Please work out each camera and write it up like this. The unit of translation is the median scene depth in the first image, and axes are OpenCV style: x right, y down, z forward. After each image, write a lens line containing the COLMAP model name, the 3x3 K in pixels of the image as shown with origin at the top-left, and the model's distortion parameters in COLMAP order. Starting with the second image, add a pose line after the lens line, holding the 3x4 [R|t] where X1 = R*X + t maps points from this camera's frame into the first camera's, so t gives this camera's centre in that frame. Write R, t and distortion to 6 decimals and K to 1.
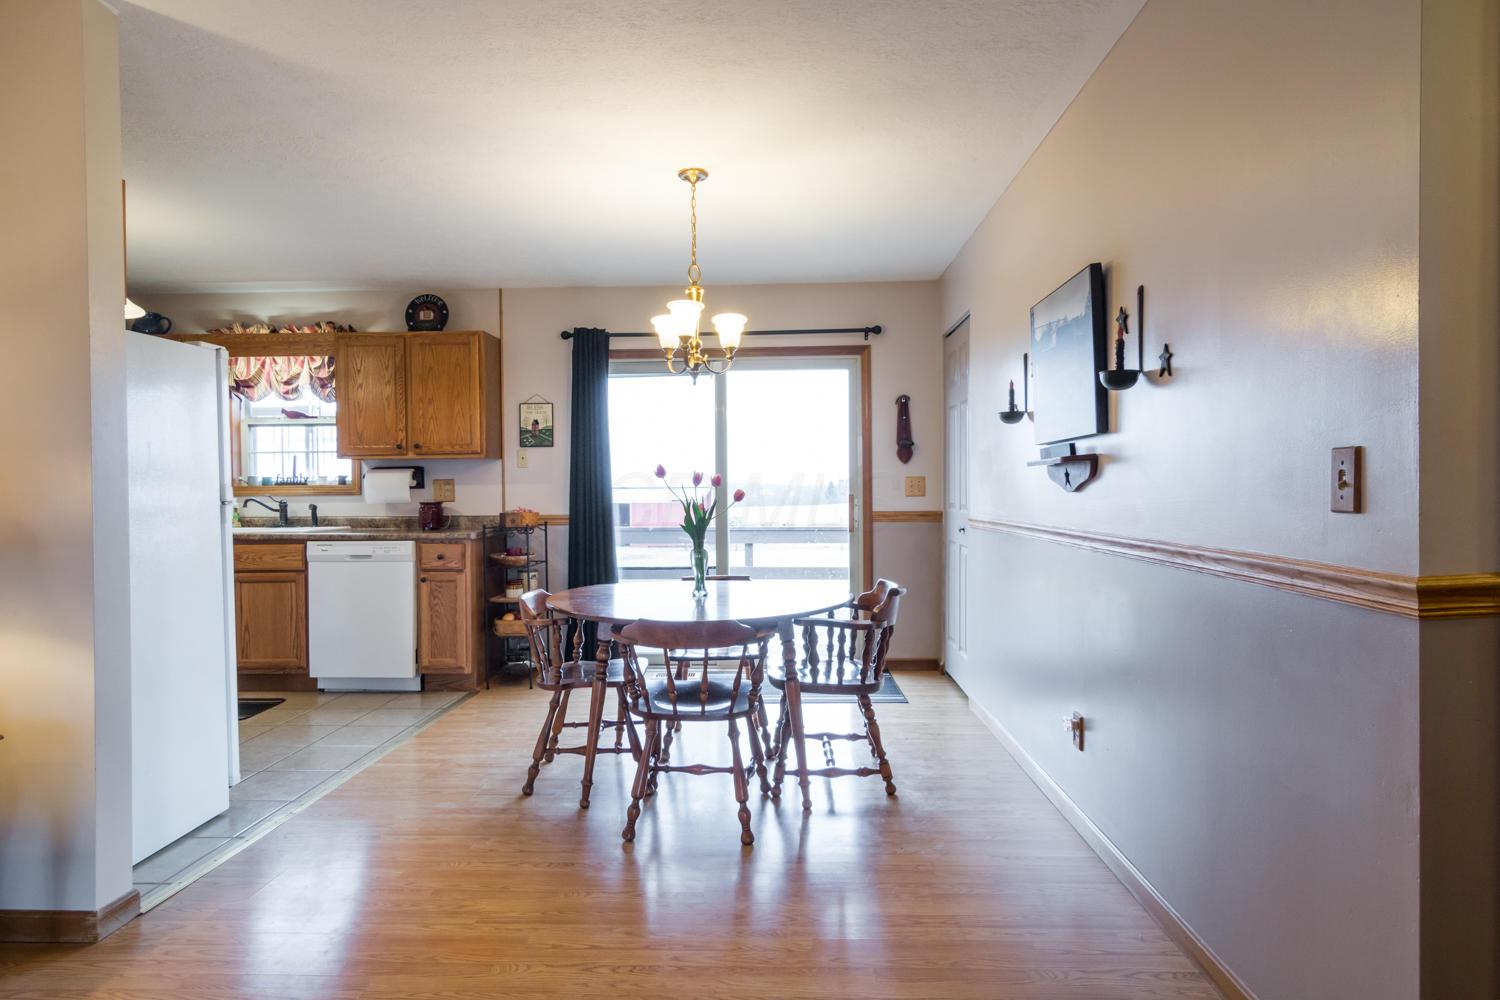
lens RADIAL K [[839.4, 0, 751.8], [0, 839.4, 503.4], [0, 0, 1]] dist [0.001037, 0.001171]
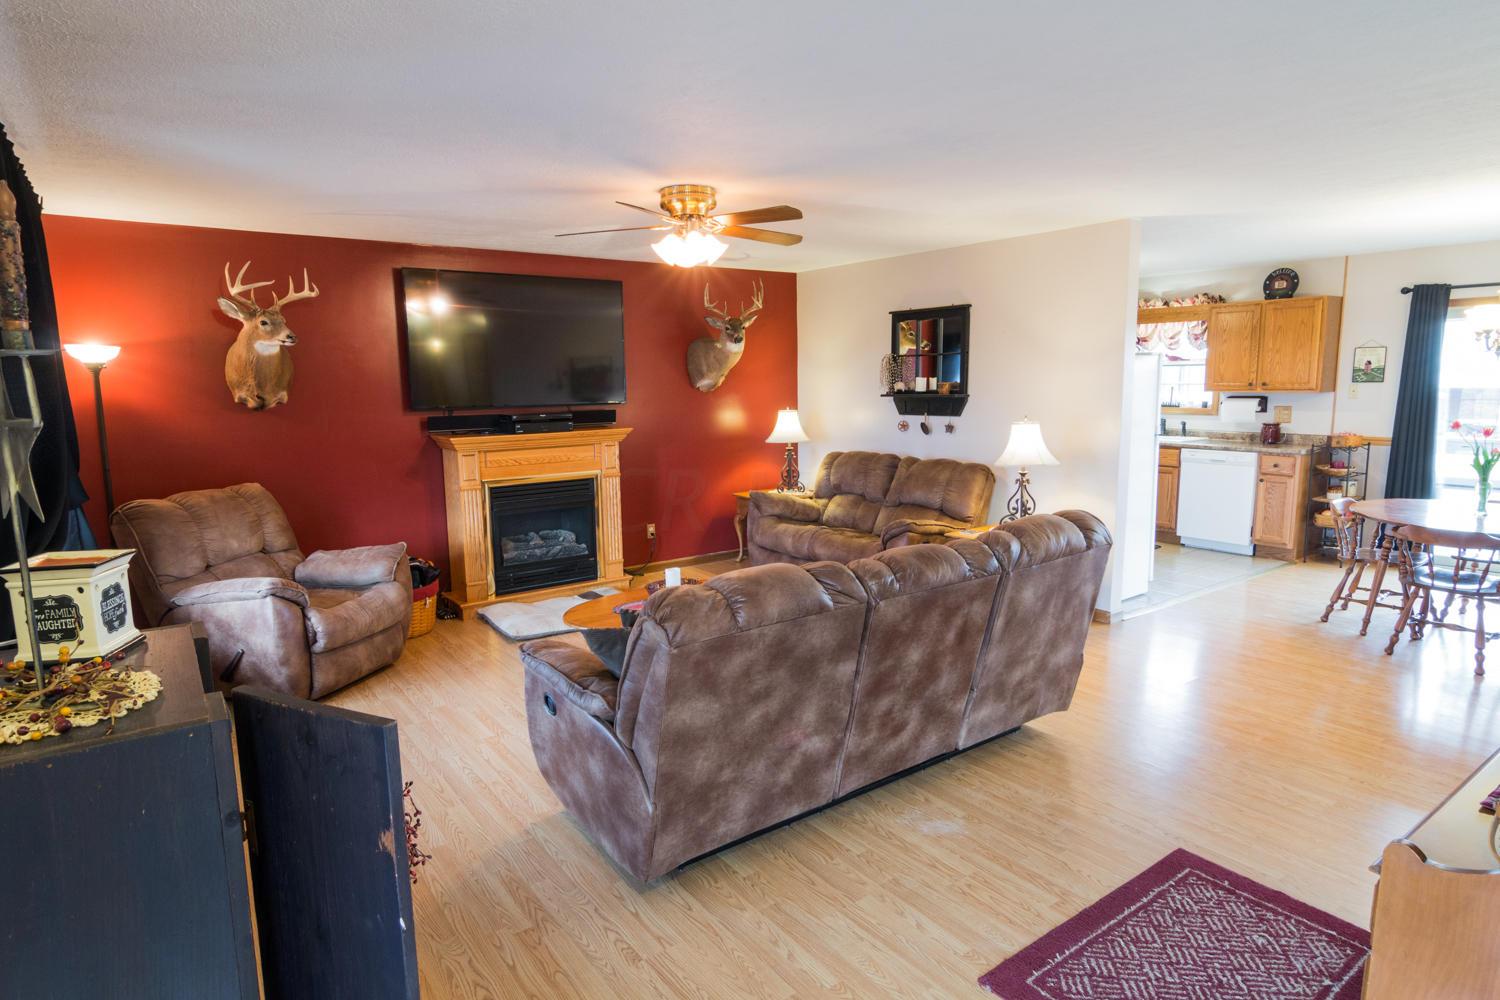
lens RADIAL K [[839.4, 0, 751.8], [0, 839.4, 503.4], [0, 0, 1]] dist [0.001037, 0.001171]
pose [[0.618707, 0.116107, -0.776995, 0.181824], [0.000035, 0.989015, 0.147817, -0.077924], [0.785622, -0.091482, 0.611907, -0.540984]]
